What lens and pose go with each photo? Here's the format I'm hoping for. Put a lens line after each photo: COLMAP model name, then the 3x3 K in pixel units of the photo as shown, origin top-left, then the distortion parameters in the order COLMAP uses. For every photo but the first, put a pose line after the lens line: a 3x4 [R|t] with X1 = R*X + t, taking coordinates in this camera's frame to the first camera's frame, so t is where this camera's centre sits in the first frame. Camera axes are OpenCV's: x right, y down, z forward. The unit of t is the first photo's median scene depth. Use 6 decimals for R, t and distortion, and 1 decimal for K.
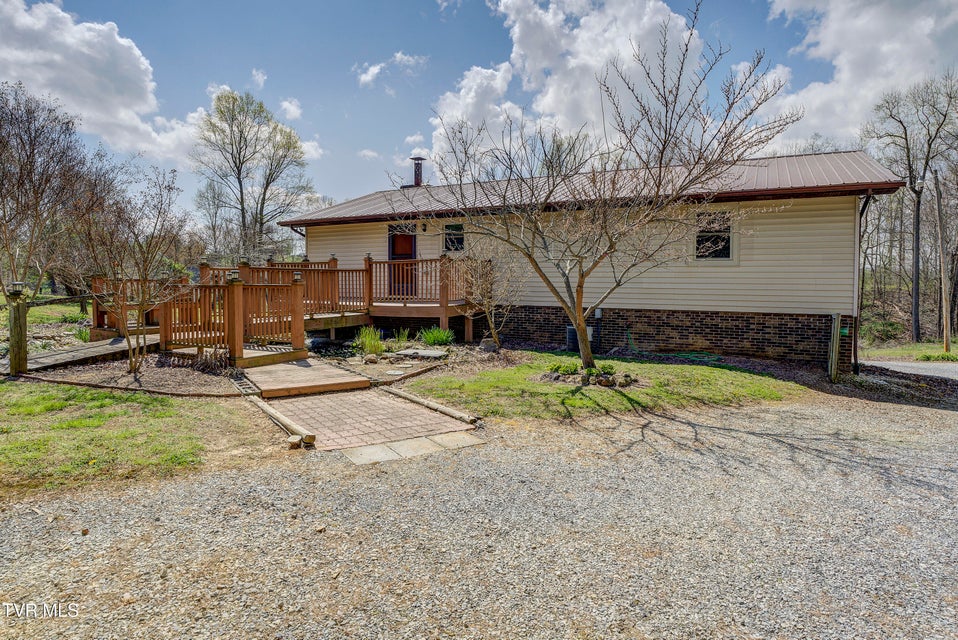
lens RADIAL K [[544.4, 0, 479.0], [0, 544.4, 320.0], [0, 0, 1]] dist [-0.002301, -0.001011]
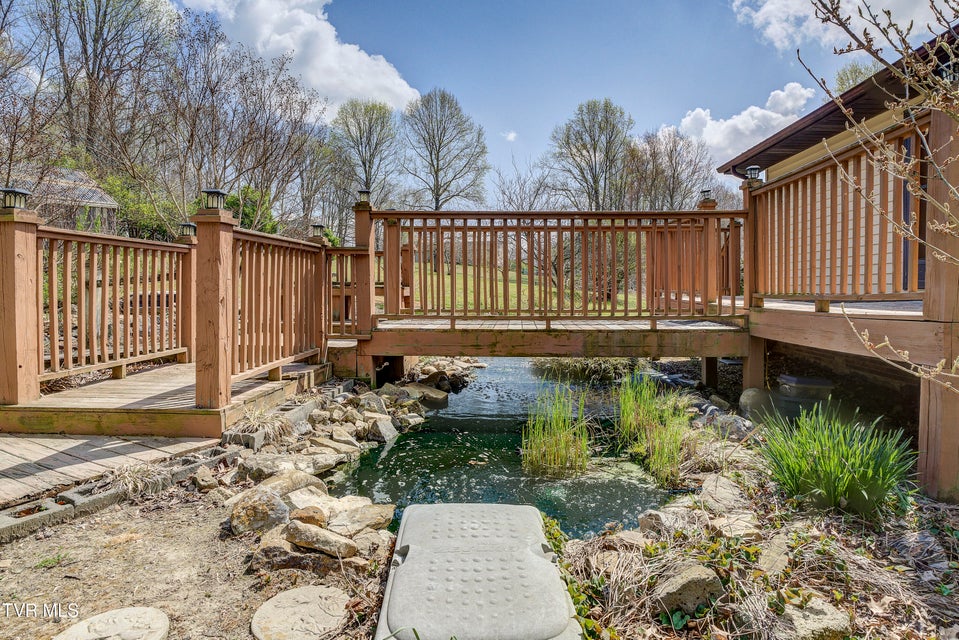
lens RADIAL K [[522.3, 0, 482.6], [0, 522.3, 288.2], [0, 0, 1]] dist [-0.000168, -0.000077]
pose [[0.440556, 0.002715, -0.897721, 0.038567], [-0.066208, 0.997370, -0.029475, -0.017636], [0.895280, 0.072422, 0.439577, 0.689693]]
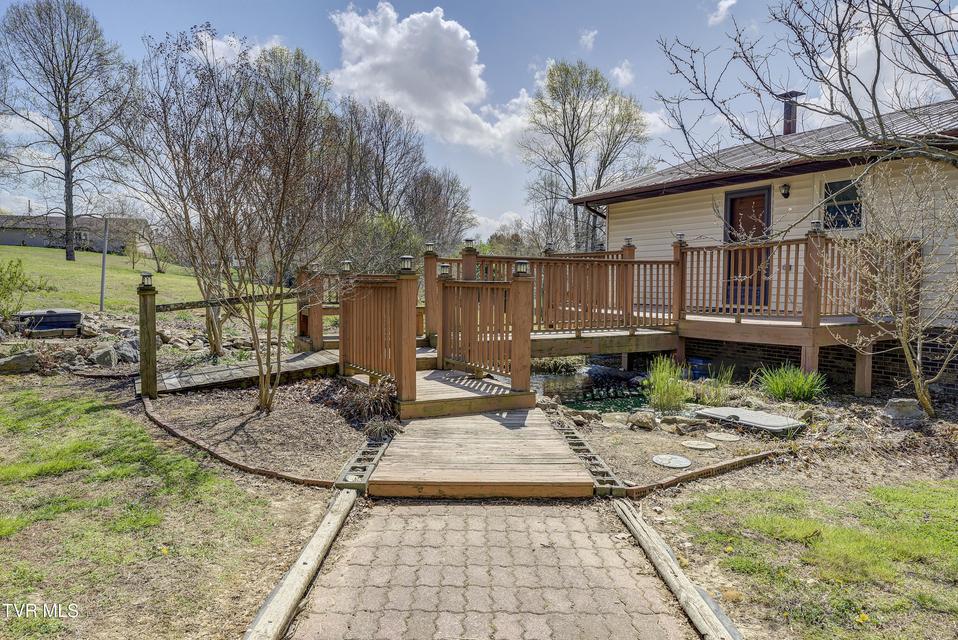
lens RADIAL K [[635.0, 0, 479.0], [0, 635.0, 320.0], [0, 0, 1]] dist [-0.055951, 0.044605]
pose [[0.829969, 0.037082, -0.556576, 0.007981], [-0.046844, 0.998897, -0.003303, -0.013194], [0.555839, 0.028814, 0.830790, 0.284792]]
